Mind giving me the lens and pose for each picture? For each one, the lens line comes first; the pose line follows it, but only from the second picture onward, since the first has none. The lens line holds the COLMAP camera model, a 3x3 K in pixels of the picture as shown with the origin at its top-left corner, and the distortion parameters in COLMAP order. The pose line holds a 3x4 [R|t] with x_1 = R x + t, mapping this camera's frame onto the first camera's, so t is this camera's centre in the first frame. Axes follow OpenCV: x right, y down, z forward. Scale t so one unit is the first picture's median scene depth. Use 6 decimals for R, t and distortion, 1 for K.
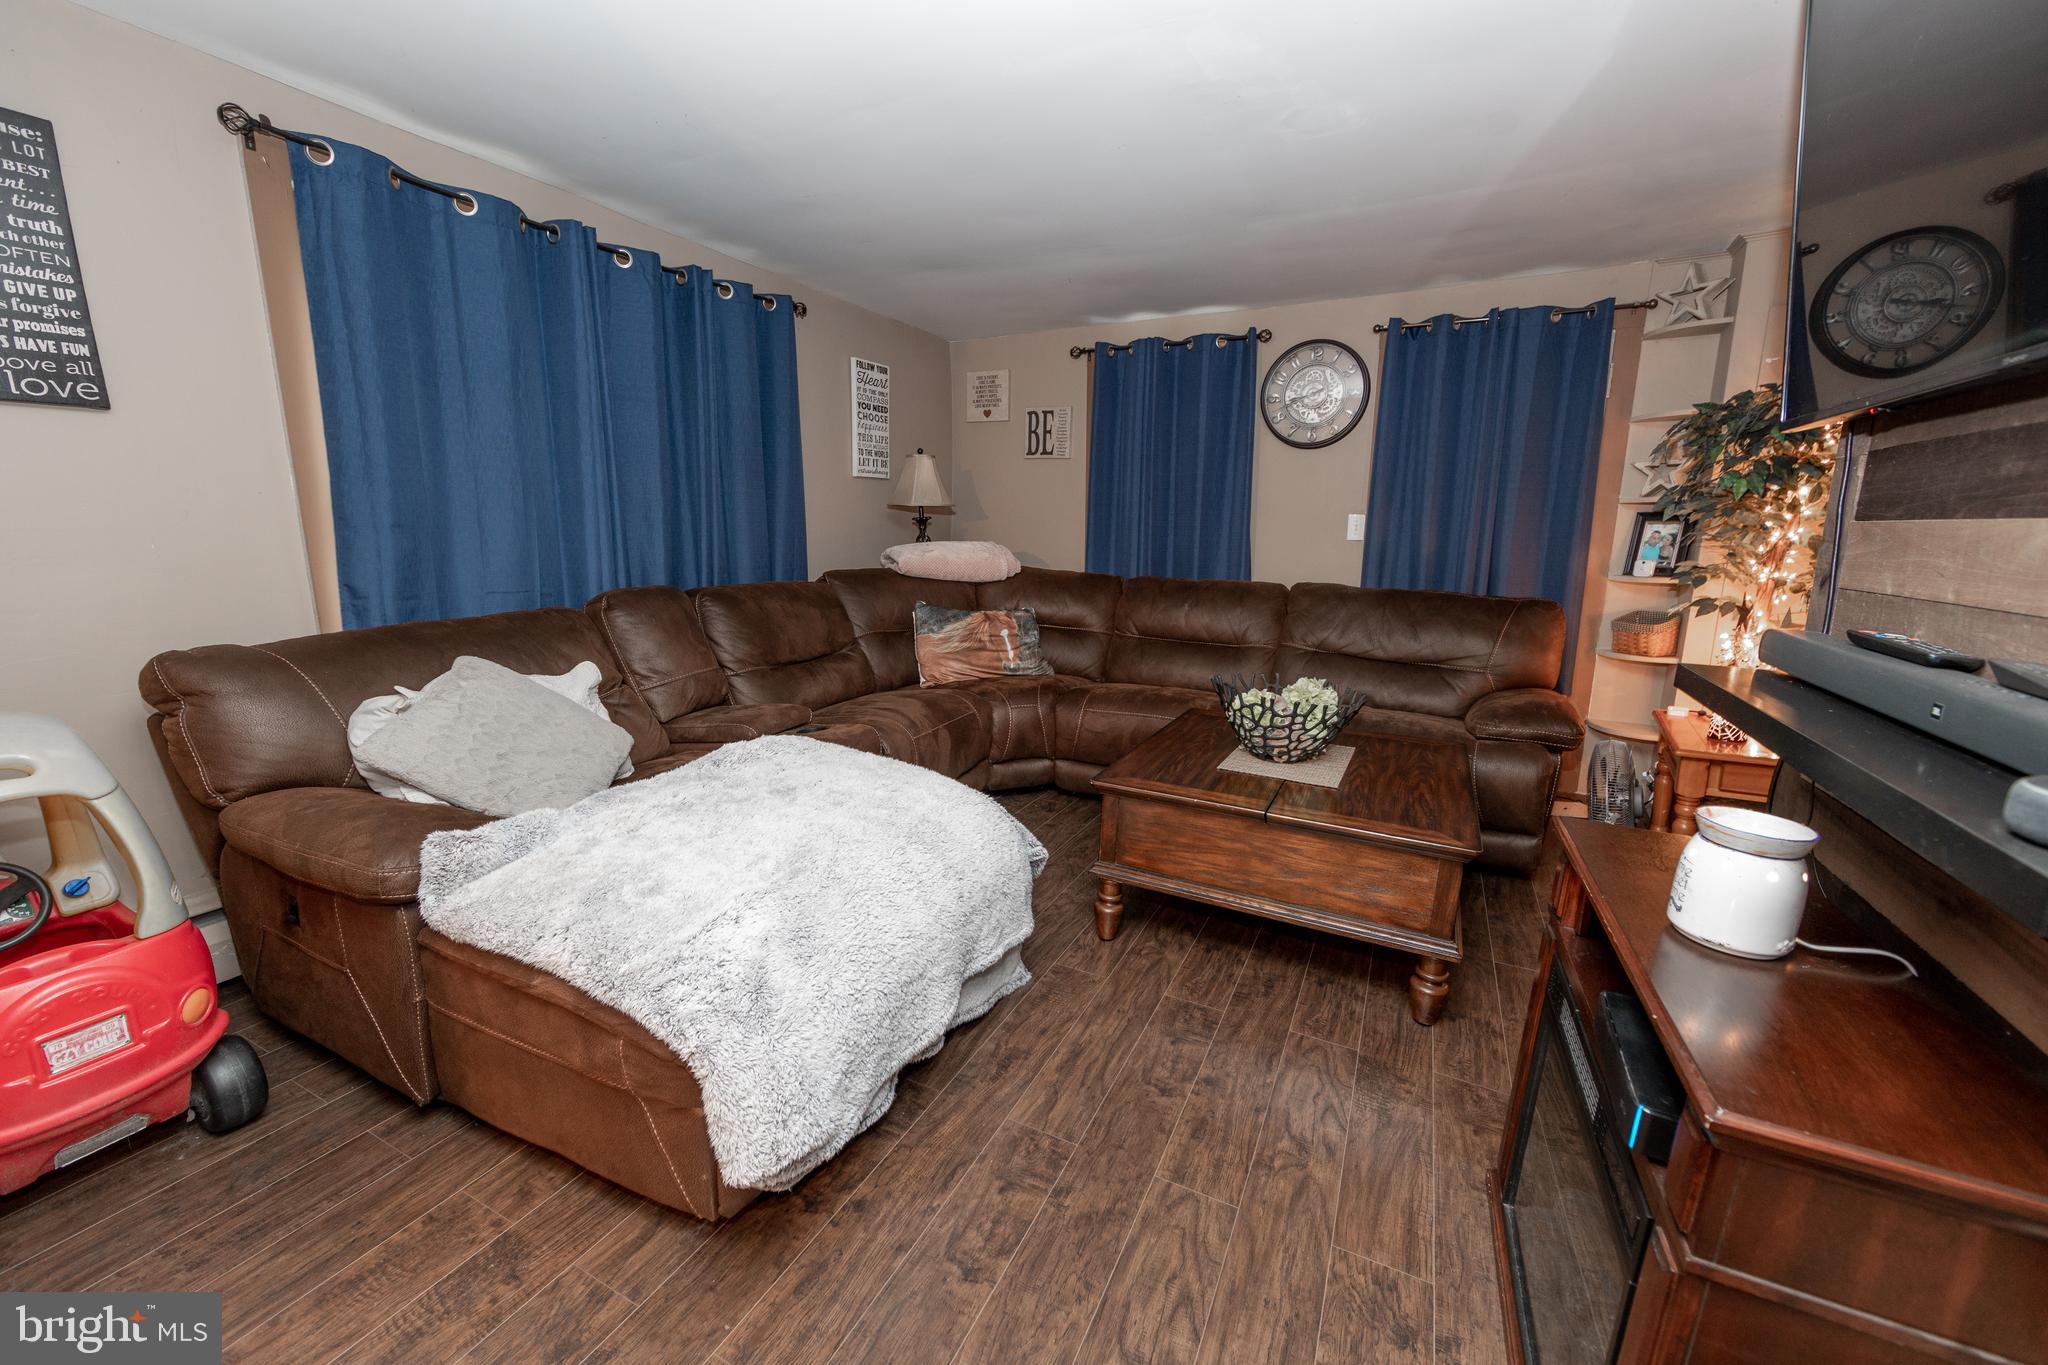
lens RADIAL K [[799.2, 0, 1021.3], [0, 799.2, 679.3], [0, 0, 1]] dist [-0.002310, -0.000019]
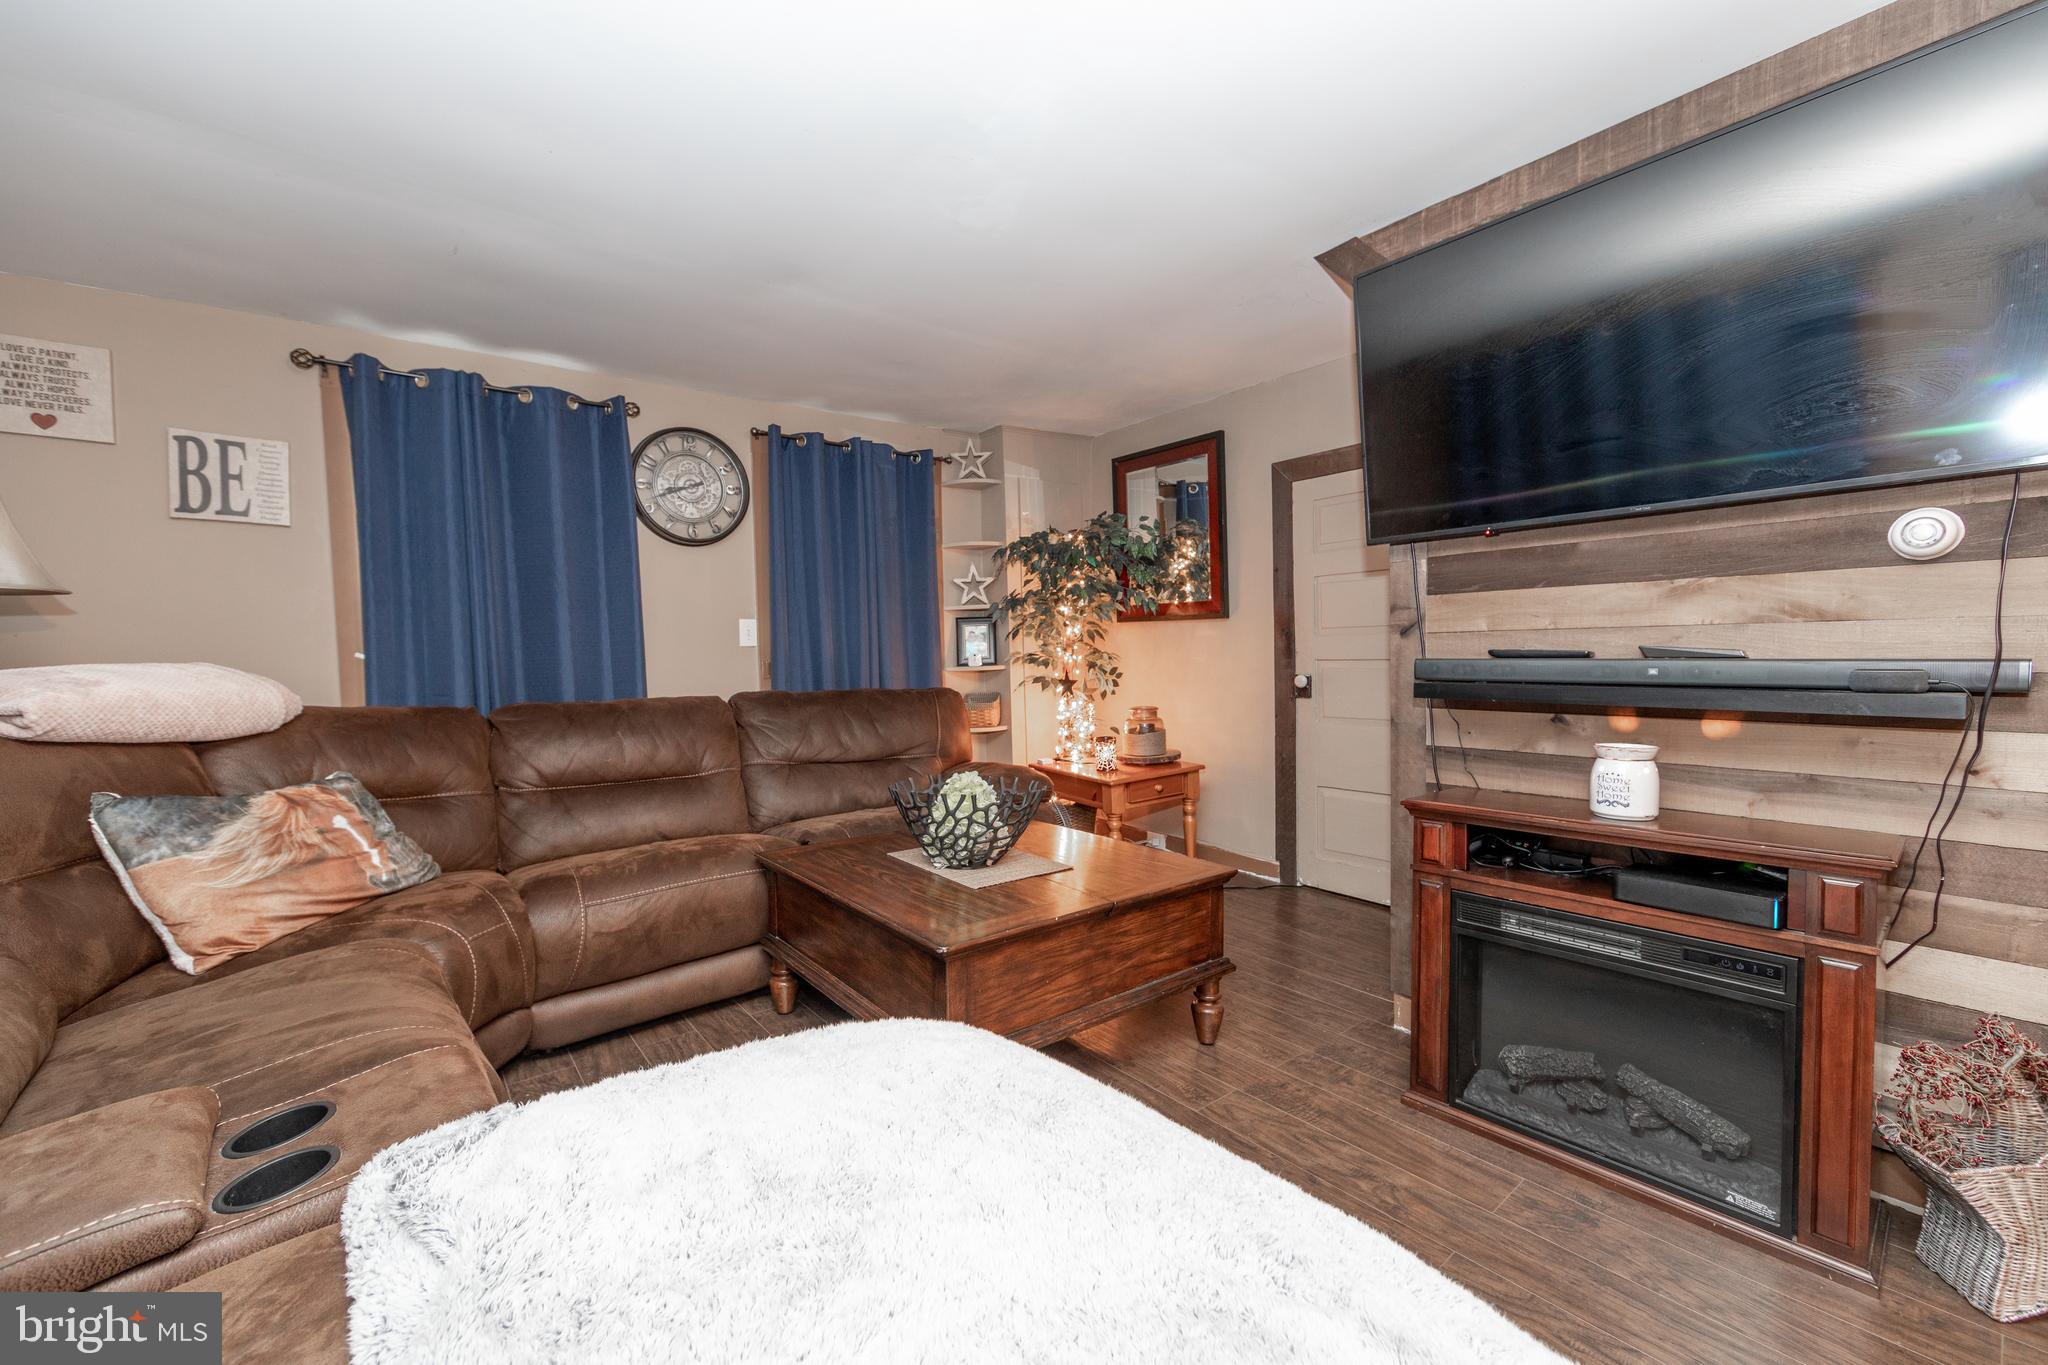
lens RADIAL K [[799.2, 0, 1002.2], [0, 799.2, 683.9], [0, 0, 1]] dist [-0.002310, -0.000019]
pose [[0.420852, -0.058712, 0.905227, -0.334498], [0.200339, 0.979279, -0.029625, -0.046951], [-0.884730, 0.193820, 0.423894, 0.381368]]
